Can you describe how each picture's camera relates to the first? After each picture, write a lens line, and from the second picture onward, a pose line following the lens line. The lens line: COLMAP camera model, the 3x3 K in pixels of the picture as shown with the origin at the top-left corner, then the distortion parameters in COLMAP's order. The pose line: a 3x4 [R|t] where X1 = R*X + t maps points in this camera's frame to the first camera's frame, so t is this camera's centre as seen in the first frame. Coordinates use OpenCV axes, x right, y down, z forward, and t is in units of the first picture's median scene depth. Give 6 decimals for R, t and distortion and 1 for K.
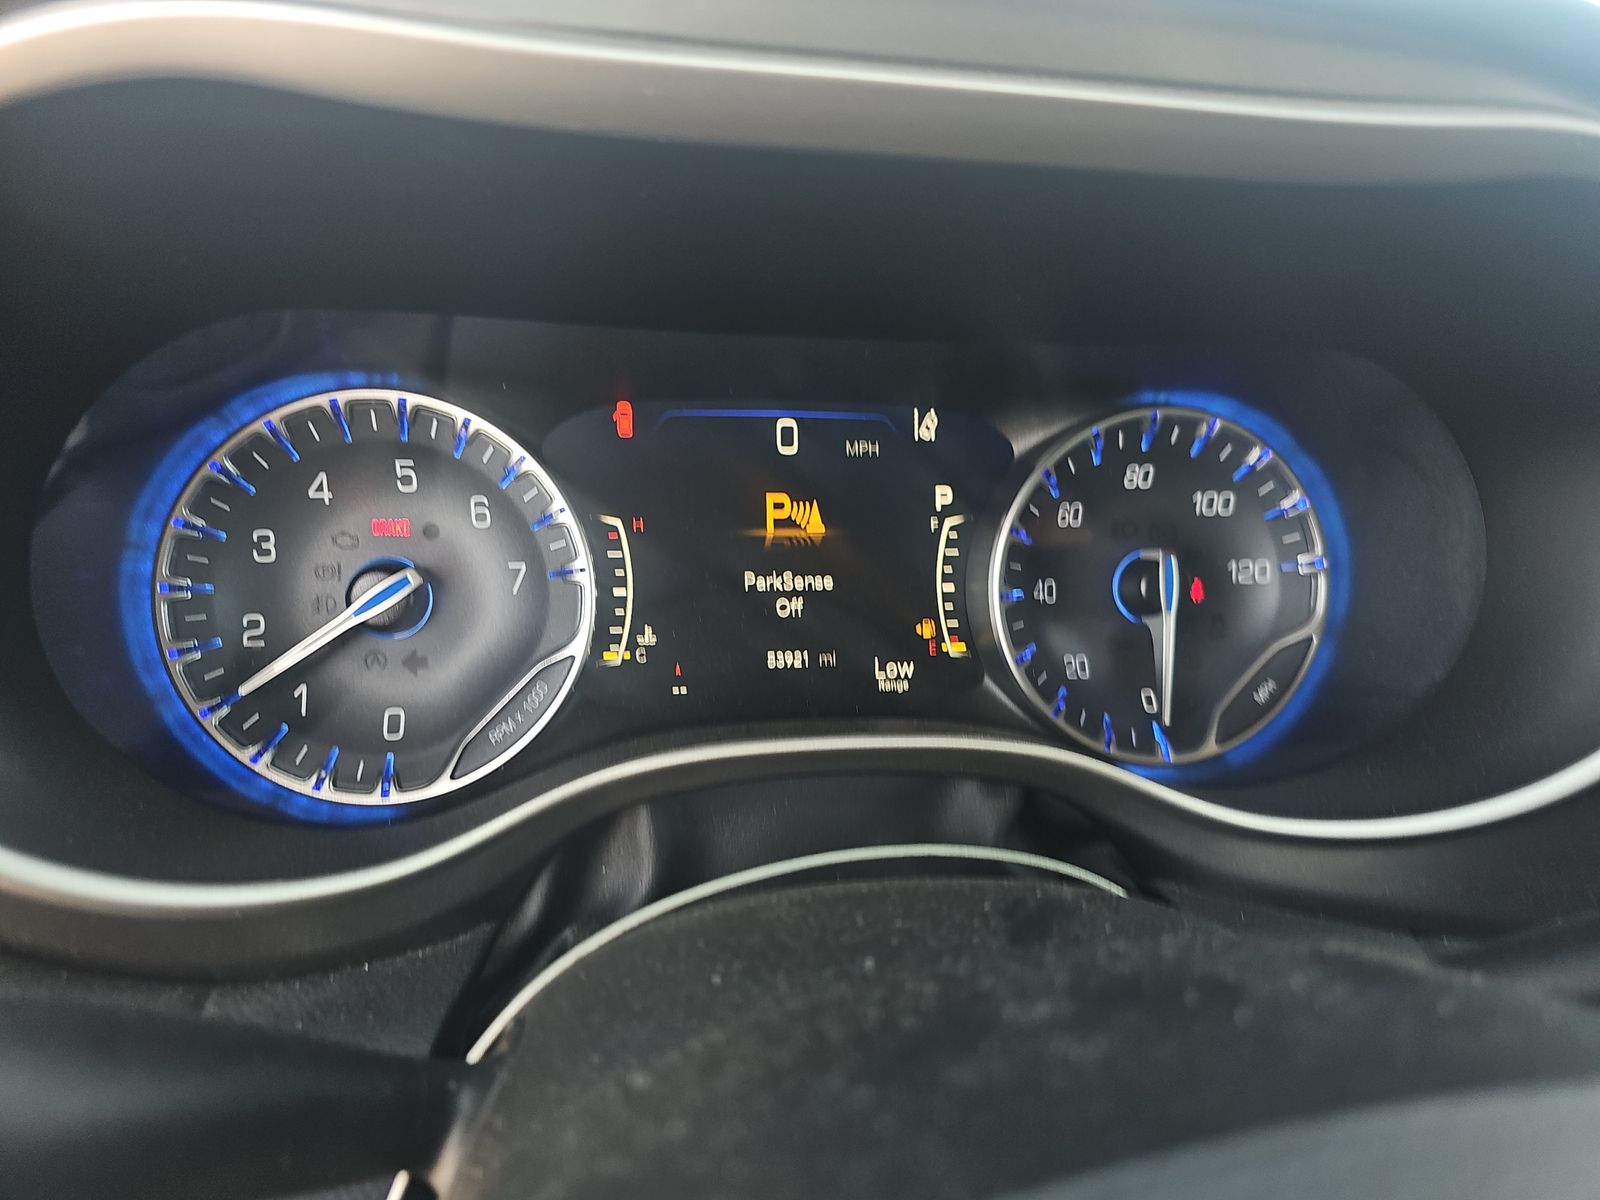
lens RADIAL K [[1076.7, 0, 811.2], [0, 1076.7, 606.8], [0, 0, 1]] dist [0.007373, -0.005508]
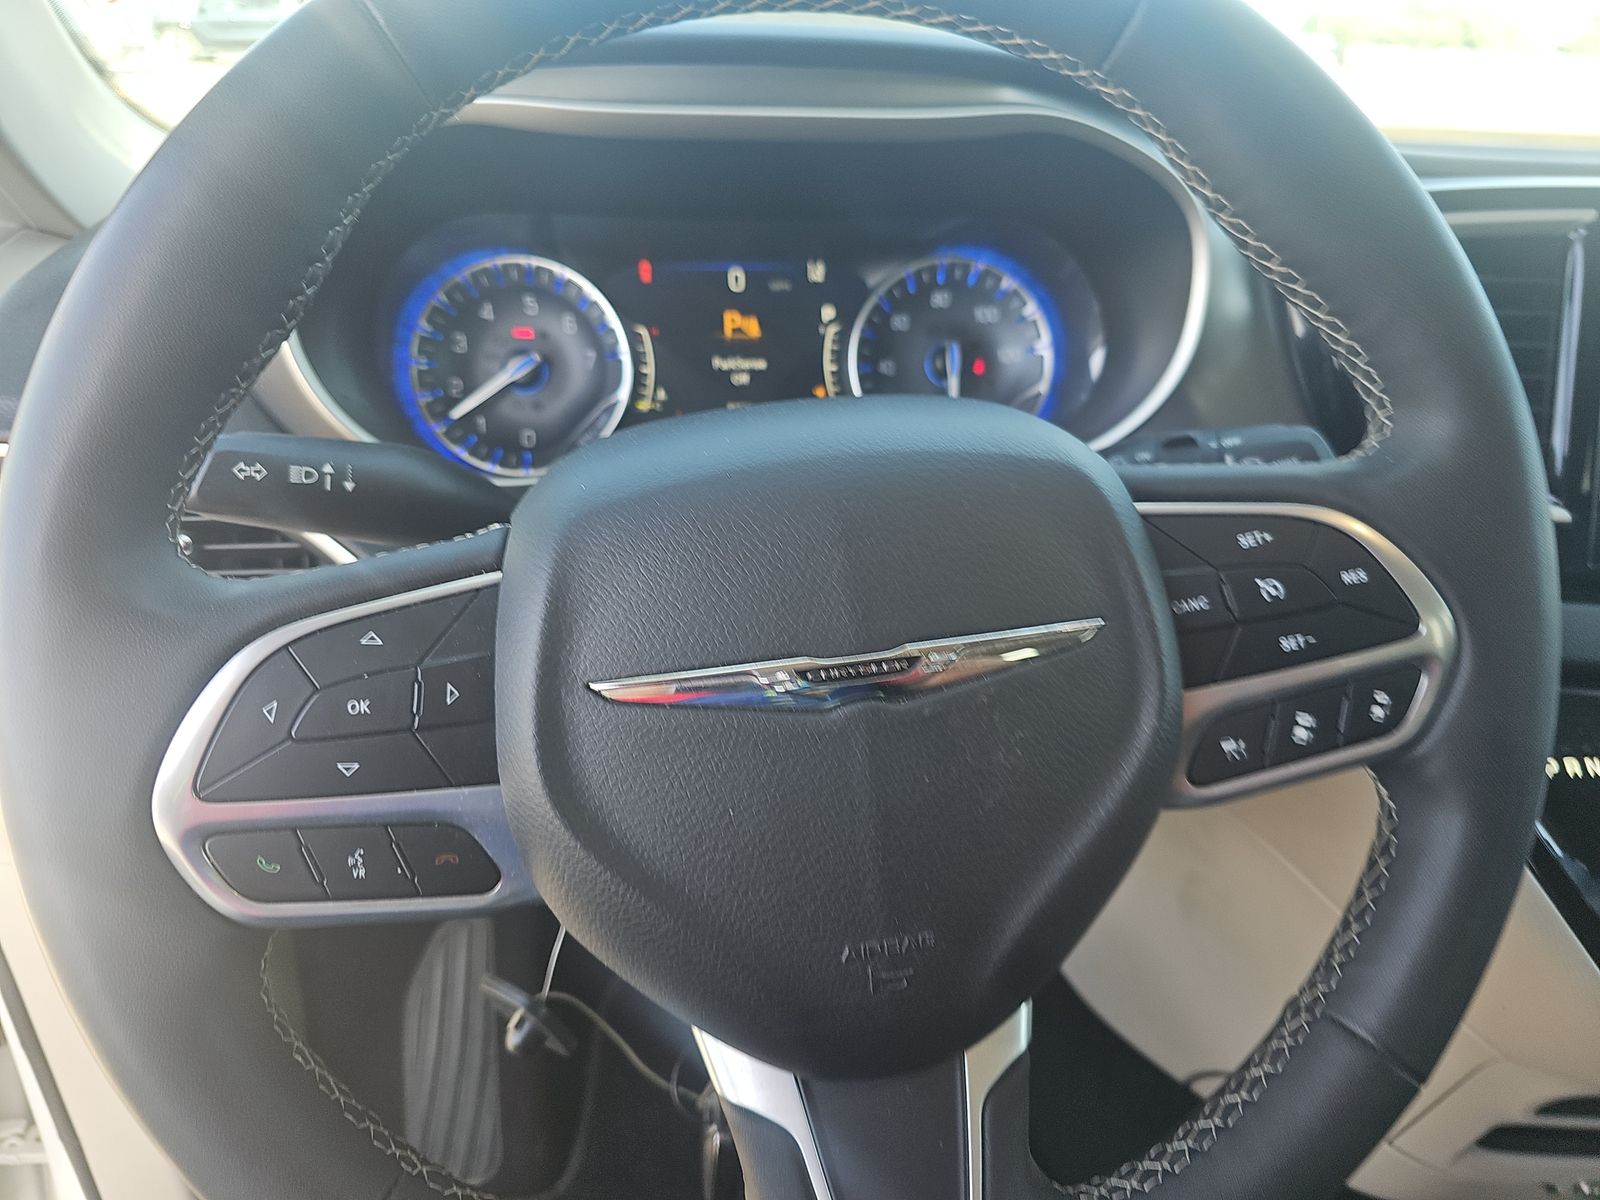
lens RADIAL K [[1076.7, 0, 786.3], [0, 1076.7, 597.6], [0, 0, 1]] dist [0.007373, -0.005508]
pose [[0.994817, 0.003180, -0.101632, 0.242573], [0.004522, 0.997138, 0.075465, 0.232966], [0.101581, -0.075534, 0.991956, -0.803955]]
